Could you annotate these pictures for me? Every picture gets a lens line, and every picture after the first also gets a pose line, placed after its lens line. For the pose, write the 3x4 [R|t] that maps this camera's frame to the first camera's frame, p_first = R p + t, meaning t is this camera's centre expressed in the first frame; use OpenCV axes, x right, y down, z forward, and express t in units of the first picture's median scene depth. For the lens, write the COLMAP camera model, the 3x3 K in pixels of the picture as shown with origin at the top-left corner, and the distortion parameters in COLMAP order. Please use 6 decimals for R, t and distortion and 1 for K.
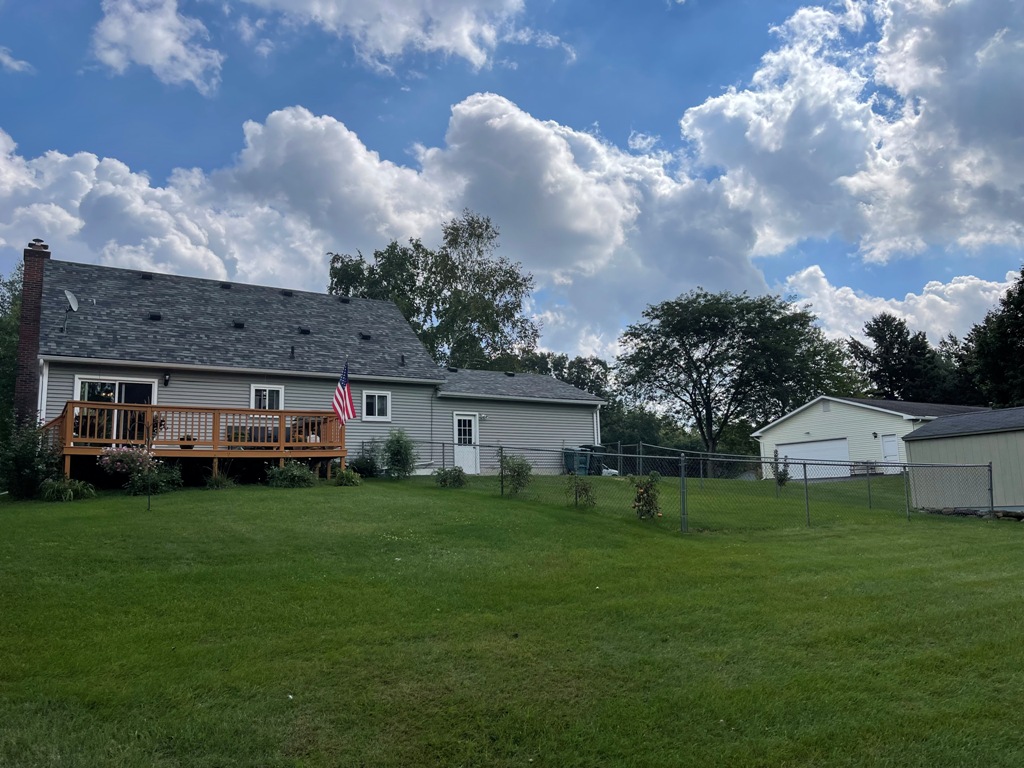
lens RADIAL K [[763.2, 0, 521.3], [0, 763.2, 382.6], [0, 0, 1]] dist [-0.006269, 0.000189]
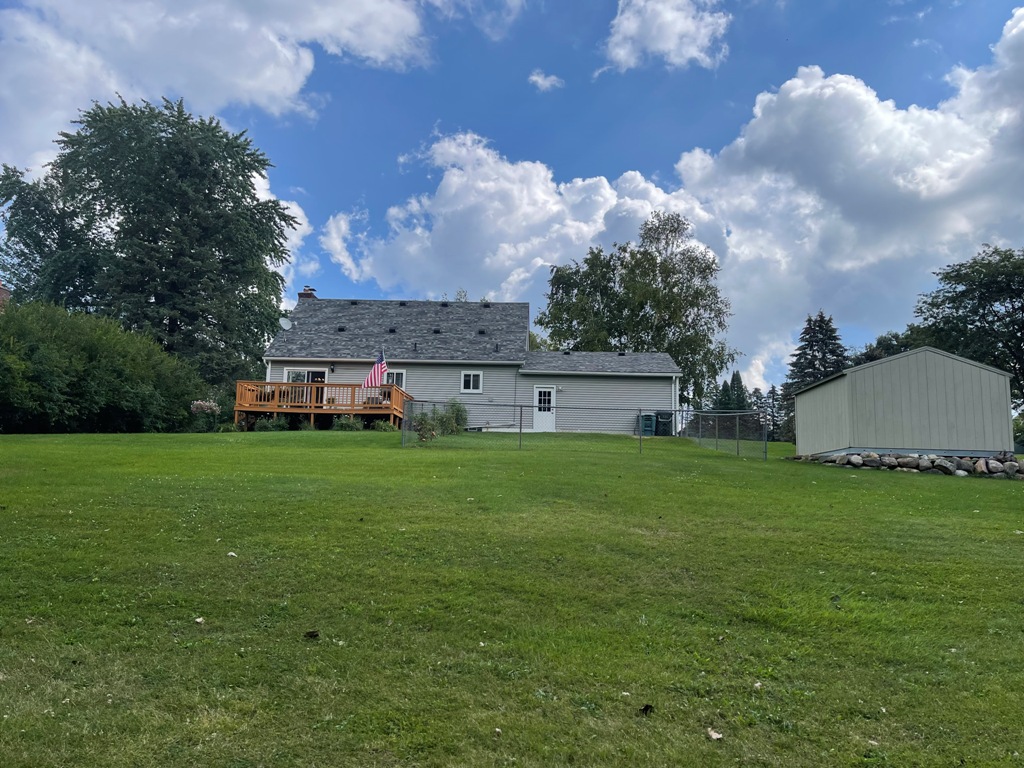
lens RADIAL K [[775.9, 0, 512.0], [0, 775.9, 384.0], [0, 0, 1]] dist [0.195335, 0.001003]
pose [[0.792275, -0.029984, -0.609427, 0.716779], [0.037439, 0.999299, -0.000494, 0.037405], [0.609015, -0.022425, 0.792842, -0.065542]]
